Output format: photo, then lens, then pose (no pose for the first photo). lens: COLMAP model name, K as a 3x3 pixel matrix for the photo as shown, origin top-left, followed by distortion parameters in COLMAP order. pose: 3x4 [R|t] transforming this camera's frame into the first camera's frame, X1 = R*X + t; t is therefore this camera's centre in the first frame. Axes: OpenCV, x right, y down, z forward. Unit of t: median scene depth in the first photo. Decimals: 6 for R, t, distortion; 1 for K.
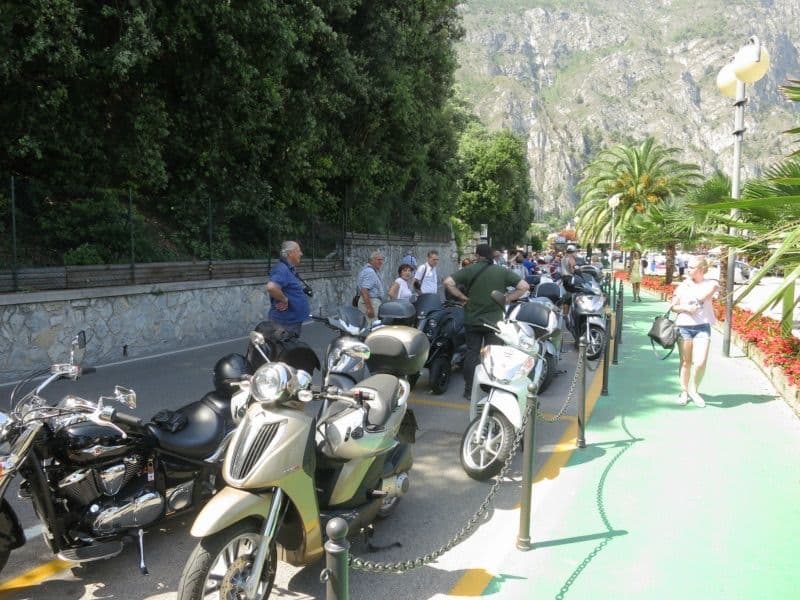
lens RADIAL K [[594.7, 0, 401.2], [0, 594.7, 301.1], [0, 0, 1]] dist [-0.036063, 0.010242]
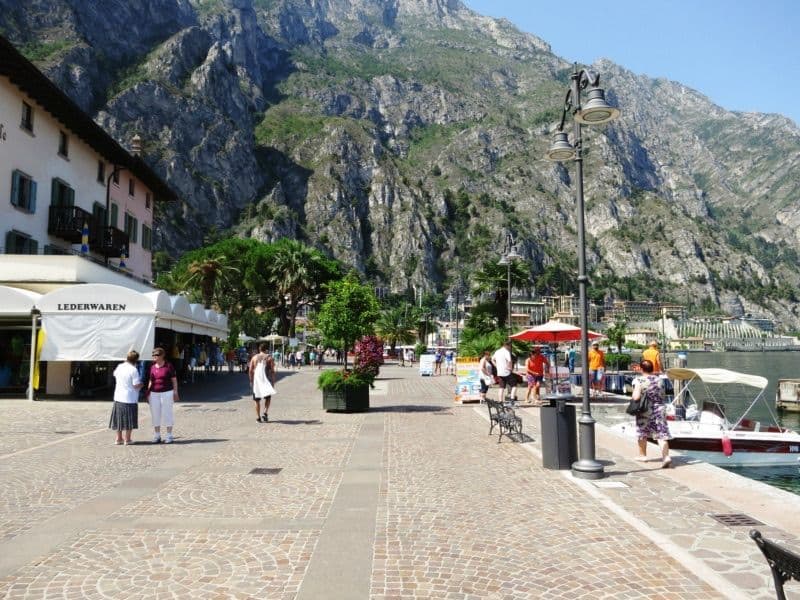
lens RADIAL K [[594.7, 0, 398.4], [0, 594.7, 297.0], [0, 0, 1]] dist [-0.036063, 0.010242]
pose [[0.974801, 0.017403, 0.222395, 0.067744], [0.022649, 0.984079, -0.176282, -0.021941], [-0.221922, 0.176877, 0.958887, 0.245258]]
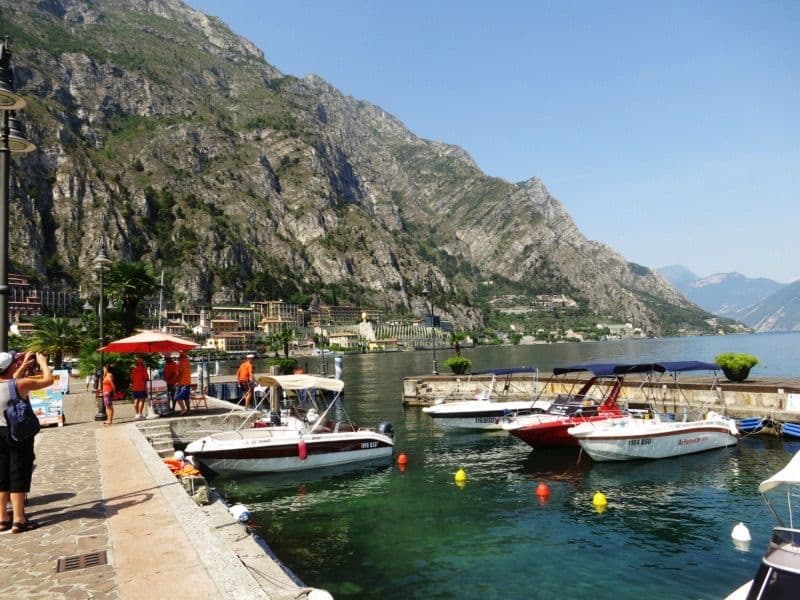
lens RADIAL K [[594.7, 0, 400.9], [0, 594.7, 297.2], [0, 0, 1]] dist [-0.036063, 0.010242]
pose [[0.762715, 0.021184, 0.646387, 0.071090], [0.103318, 0.982636, -0.154115, -0.021927], [-0.638428, 0.184329, 0.747283, 0.244463]]
